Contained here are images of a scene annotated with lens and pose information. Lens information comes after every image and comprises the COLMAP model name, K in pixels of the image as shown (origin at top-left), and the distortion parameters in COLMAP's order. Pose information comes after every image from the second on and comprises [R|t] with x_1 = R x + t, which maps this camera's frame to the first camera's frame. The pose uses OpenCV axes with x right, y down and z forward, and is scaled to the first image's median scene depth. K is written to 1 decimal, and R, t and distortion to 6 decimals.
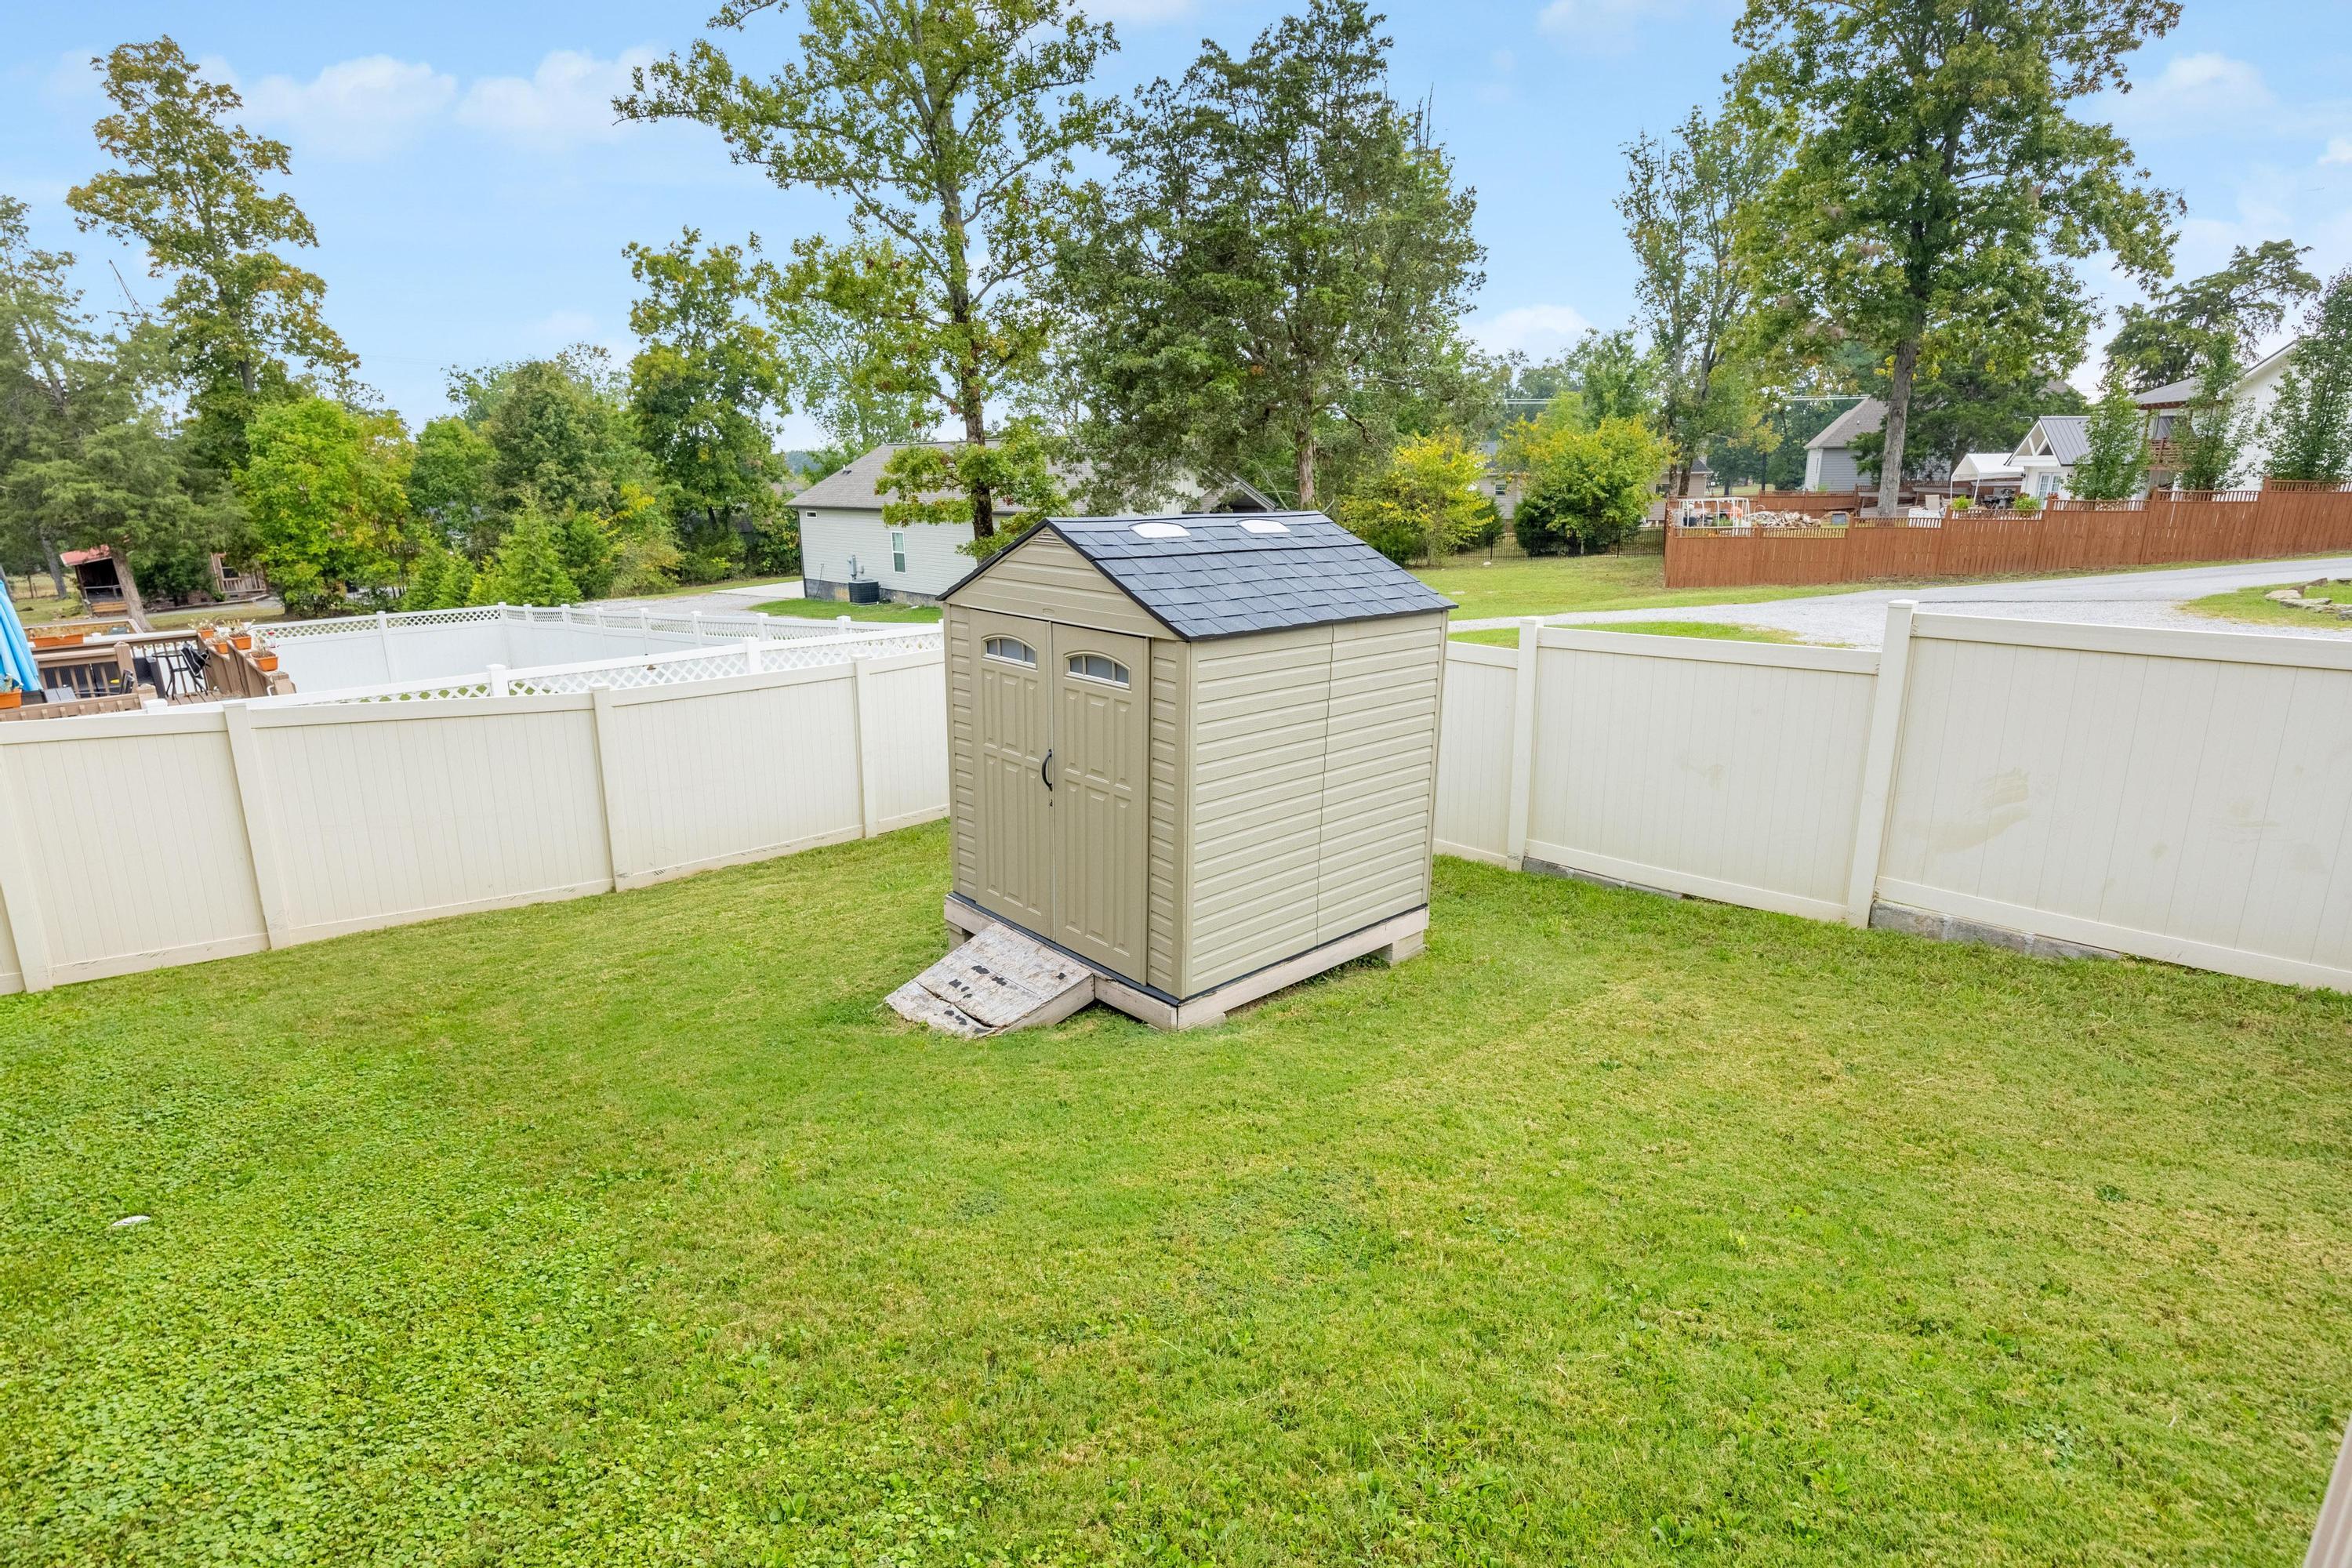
lens RADIAL K [[1188.2, 0, 1176.0], [0, 1188.2, 784.0], [0, 0, 1]] dist [0.001109, 0.000073]
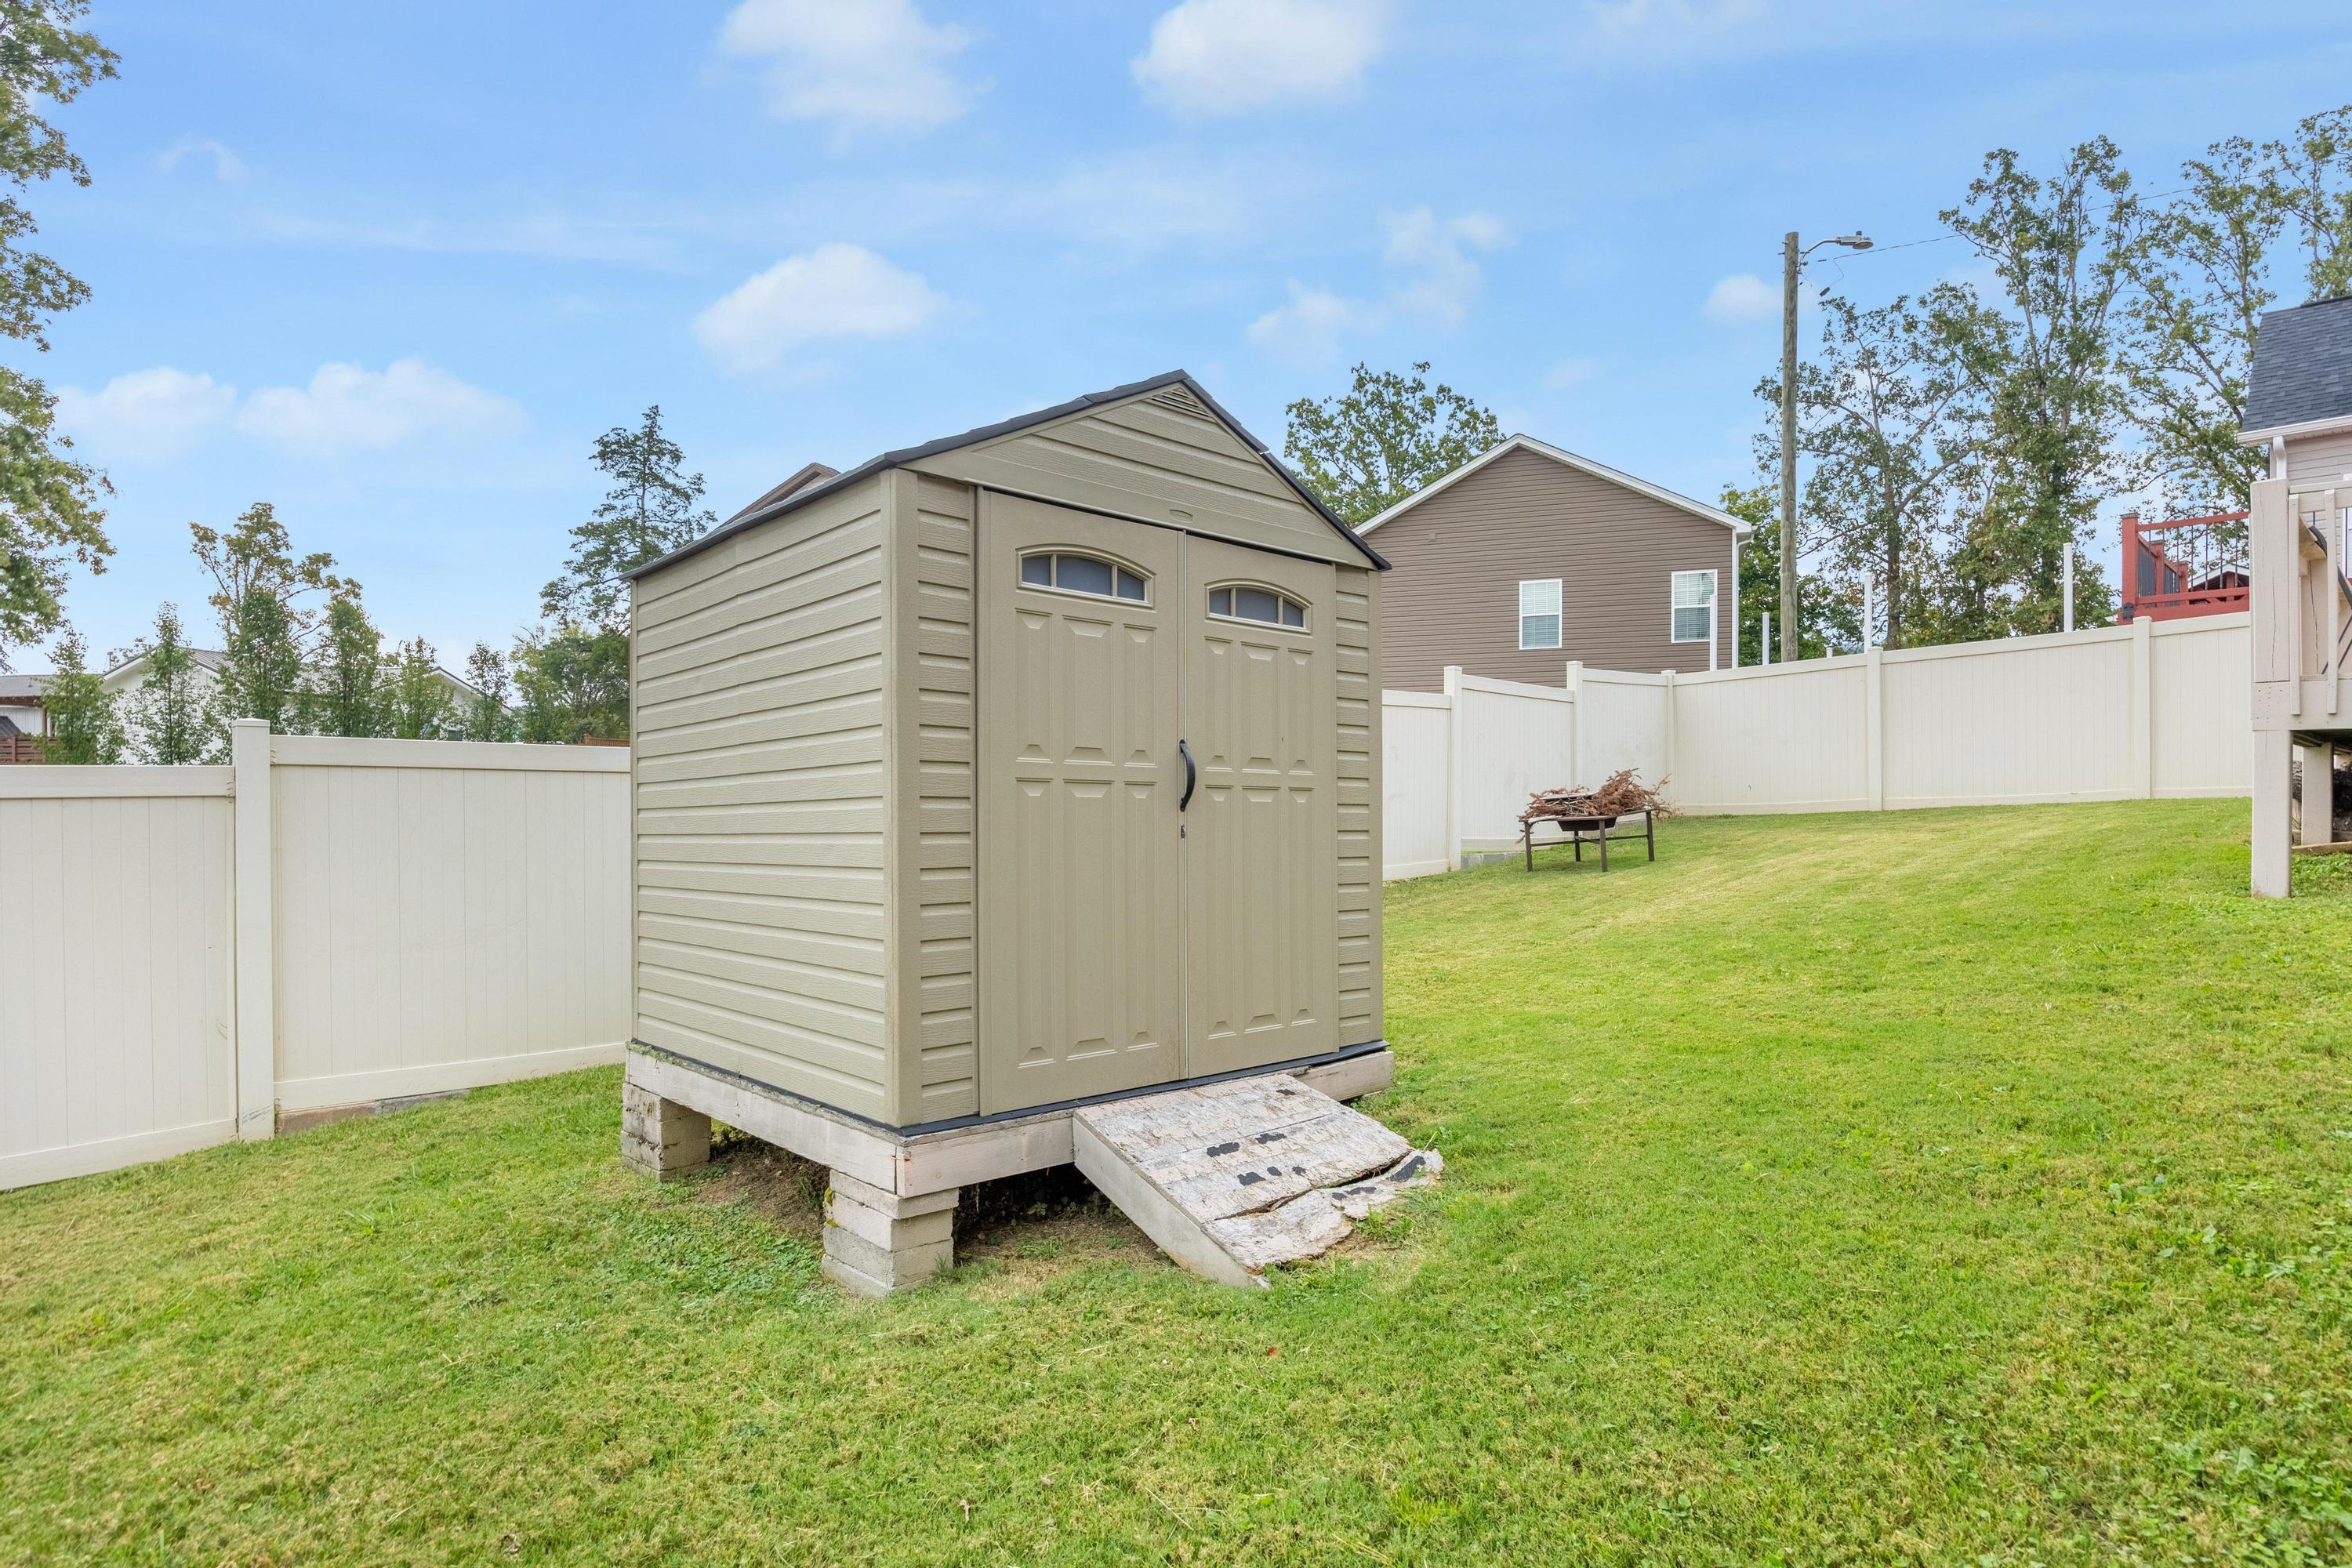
lens RADIAL K [[1237.9, 0, 1179.0], [0, 1237.9, 826.1], [0, 0, 1]] dist [0.001644, 0.000290]
pose [[0.015383, -0.015510, 0.999761, -0.734312], [0.263562, 0.964581, 0.010908, 0.005285], [-0.964520, 0.263331, 0.018926, 0.991866]]
